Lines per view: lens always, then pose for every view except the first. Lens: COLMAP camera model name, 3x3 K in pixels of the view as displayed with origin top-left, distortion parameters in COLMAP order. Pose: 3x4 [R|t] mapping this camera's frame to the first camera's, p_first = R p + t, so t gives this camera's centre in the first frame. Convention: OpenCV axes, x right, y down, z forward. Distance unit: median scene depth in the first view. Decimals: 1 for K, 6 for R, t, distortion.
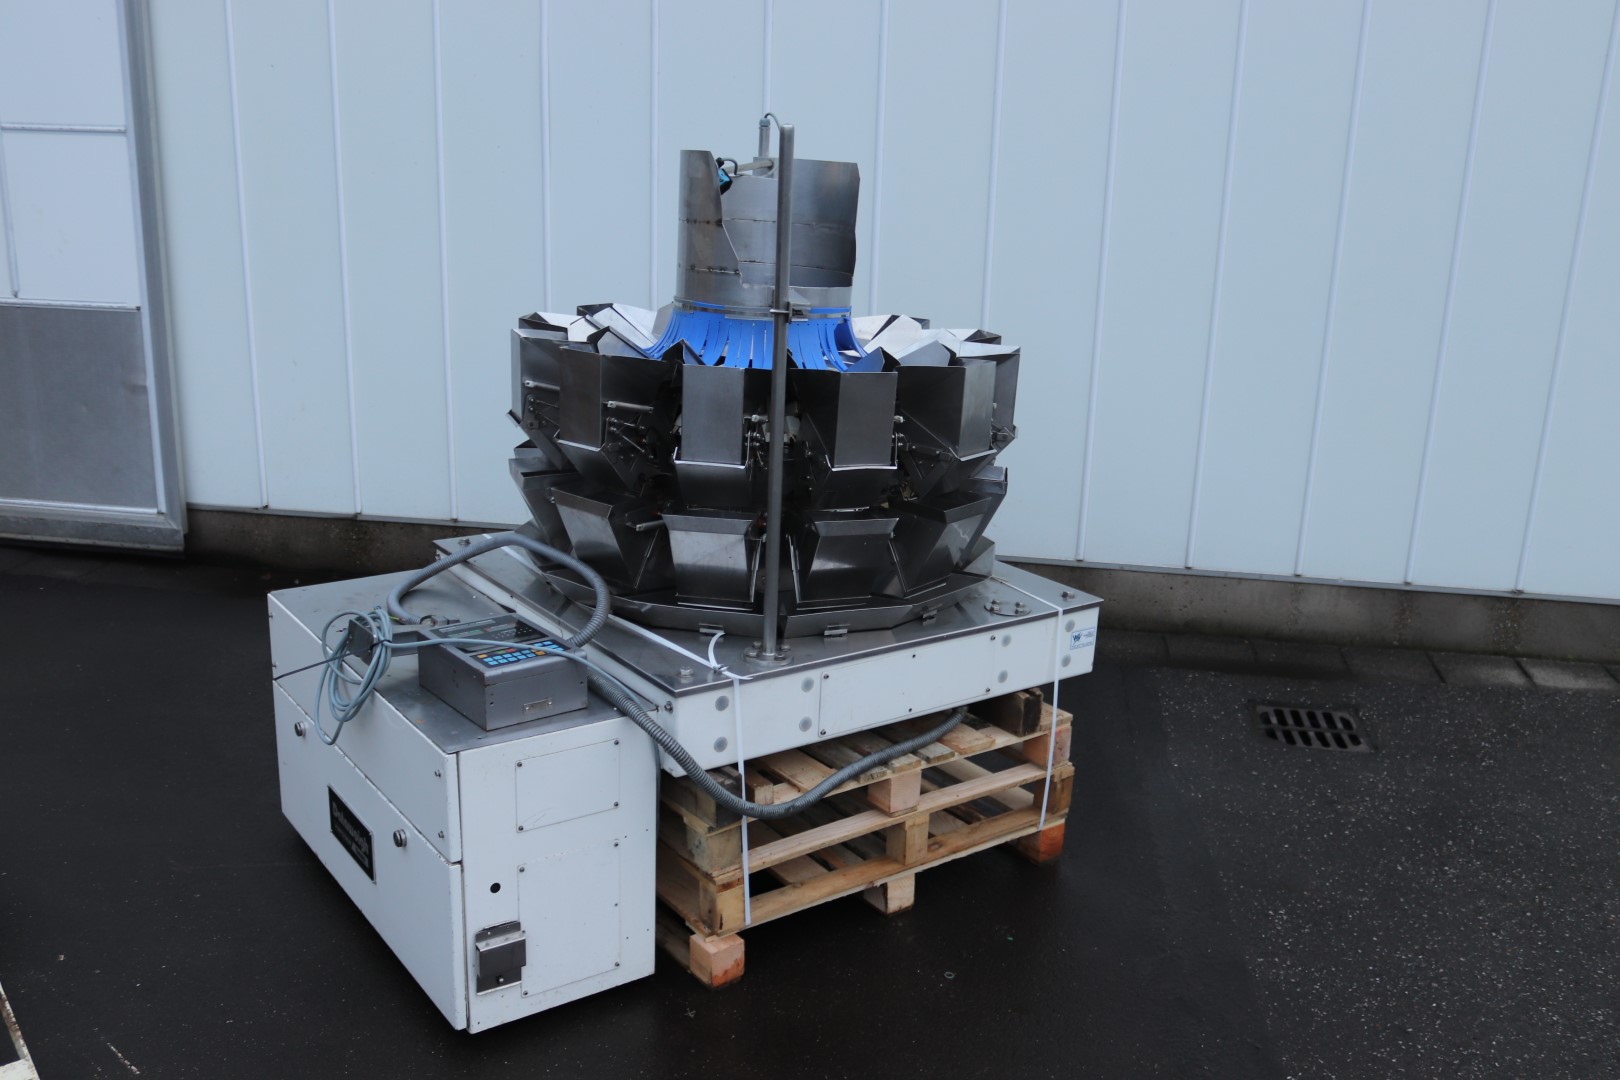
lens RADIAL K [[1447.5, 0, 810.0], [0, 1447.5, 540.0], [0, 0, 1]] dist [-0.129840, 0.117567]
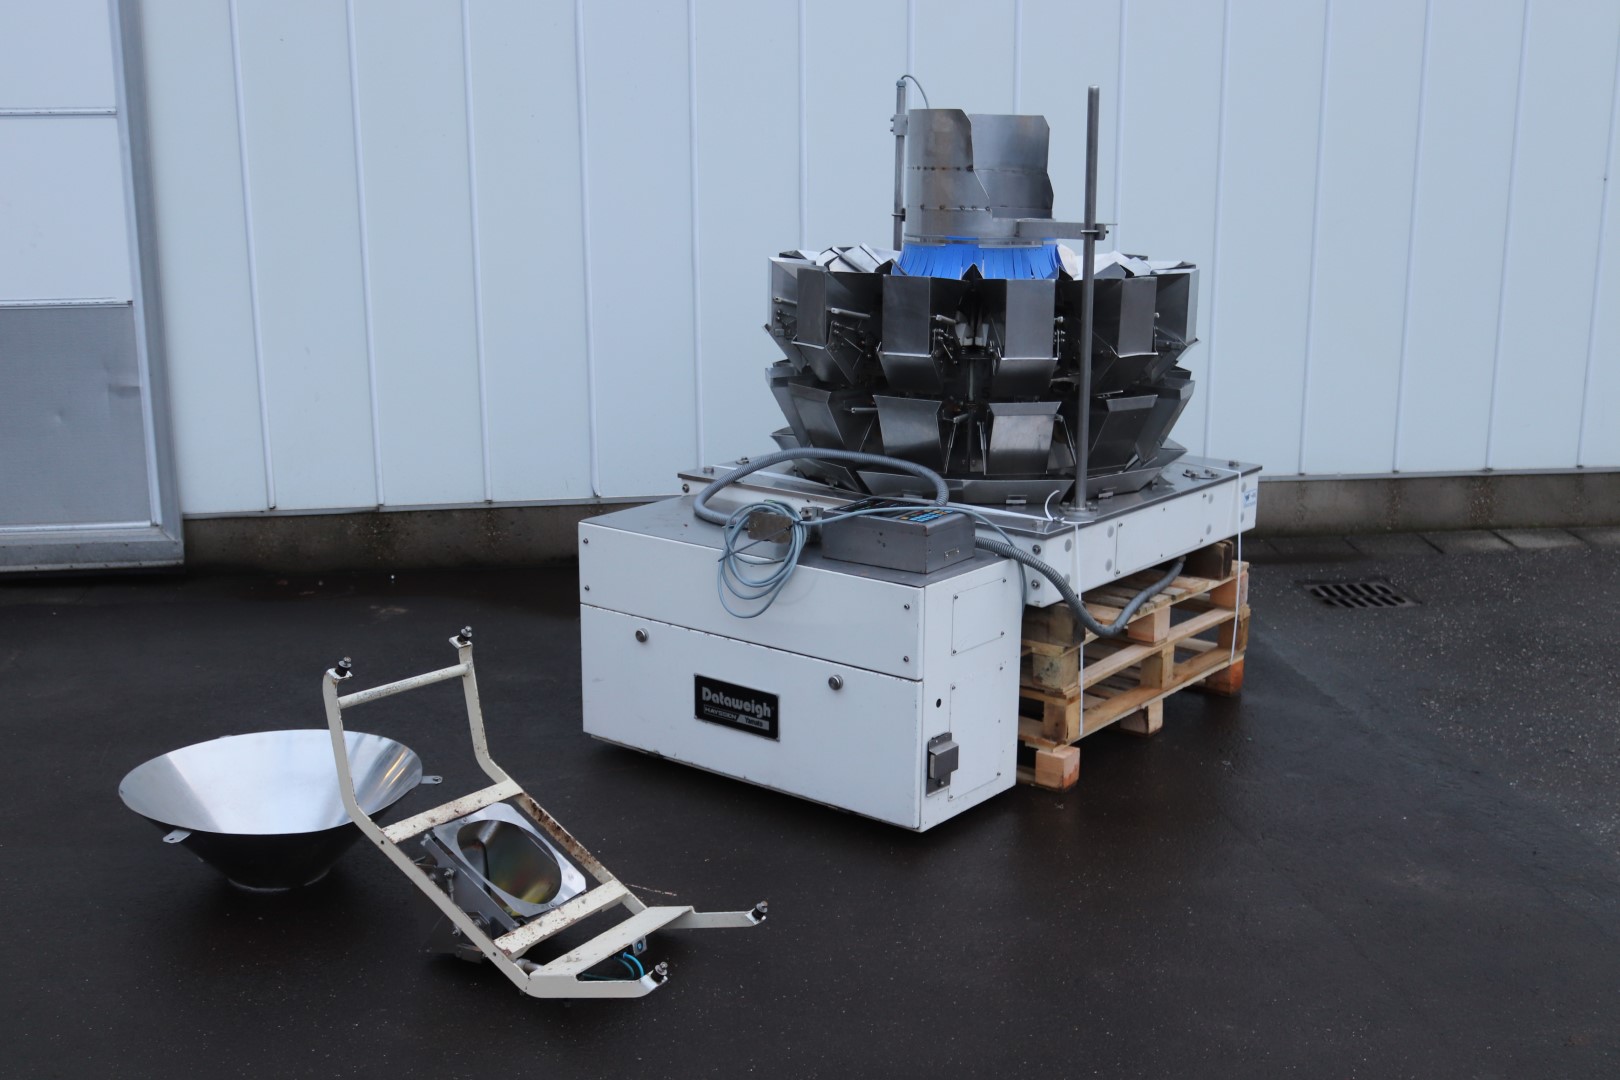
lens RADIAL K [[1862.8, 0, 810.0], [0, 1862.8, 540.0], [0, 0, 1]] dist [-0.066536, 0.022098]
pose [[0.965563, -0.096700, 0.241533, -0.542388], [0.105154, 0.994205, -0.022332, 0.098575], [-0.237974, 0.046961, 0.970136, -0.415953]]
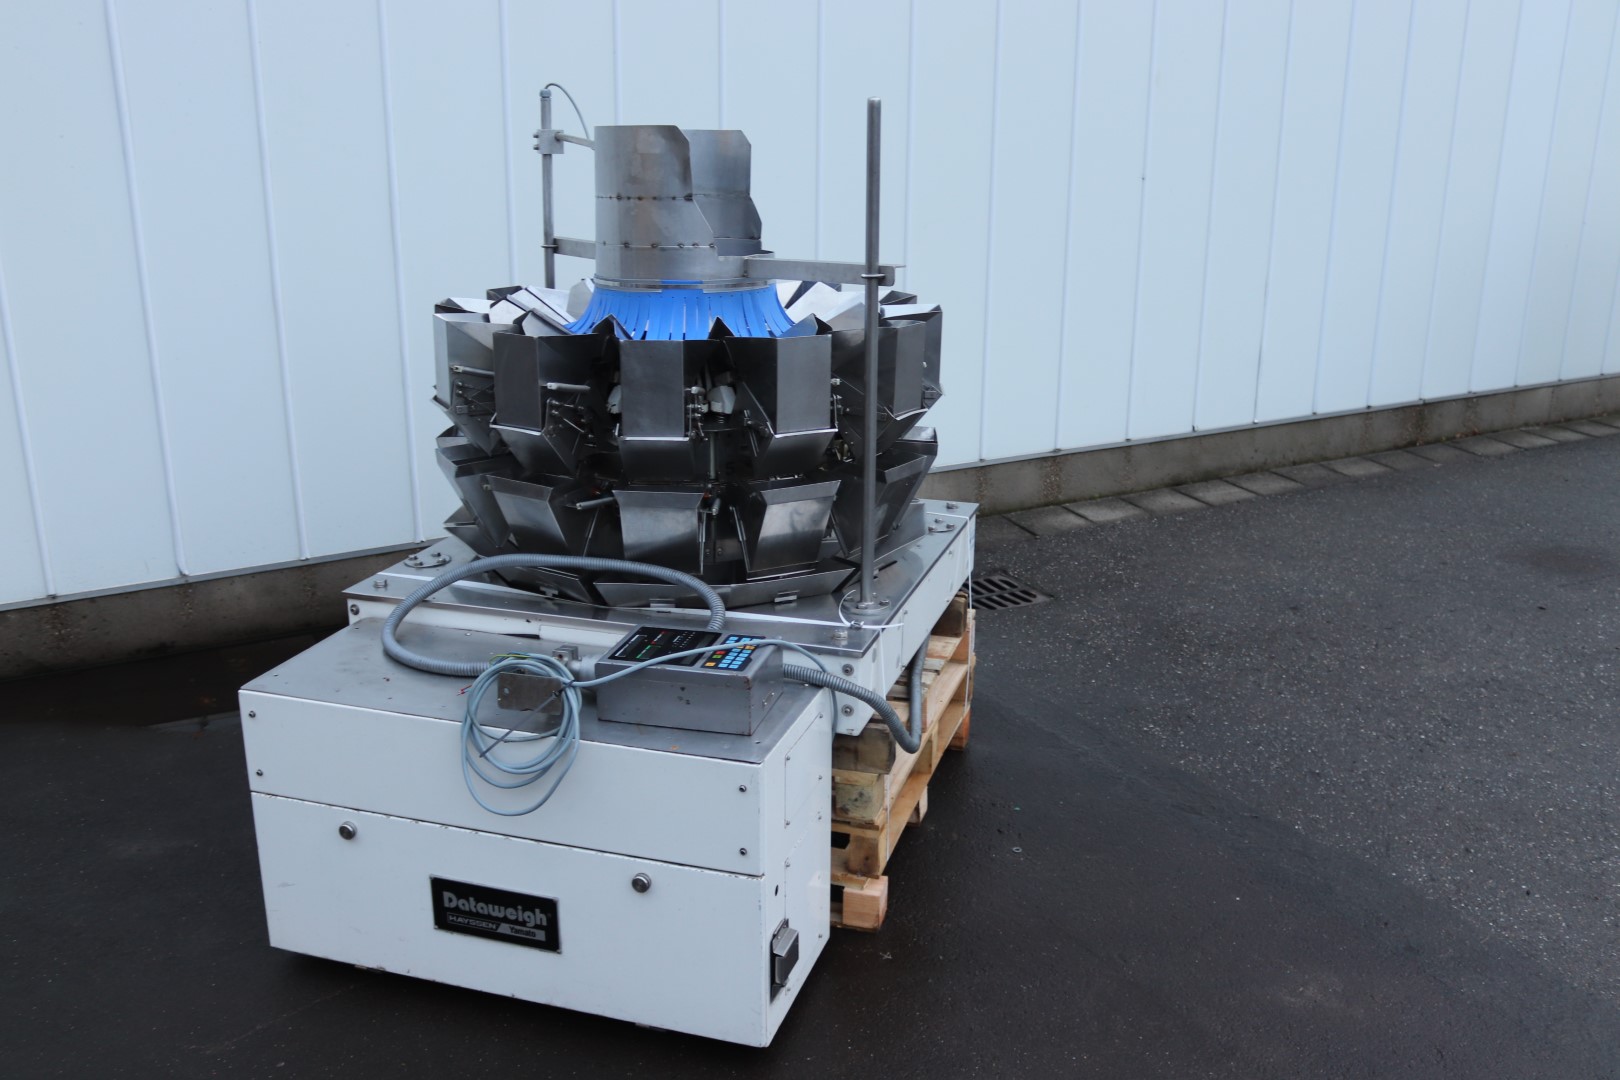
lens RADIAL K [[1483.4, 0, 810.0], [0, 1483.4, 540.0], [0, 0, 1]] dist [-0.139207, 0.153330]
pose [[0.807961, -0.206408, 0.551900, -0.547146], [0.188601, 0.977954, 0.089646, -0.059470], [-0.558237, 0.031659, 0.829078, 0.111975]]
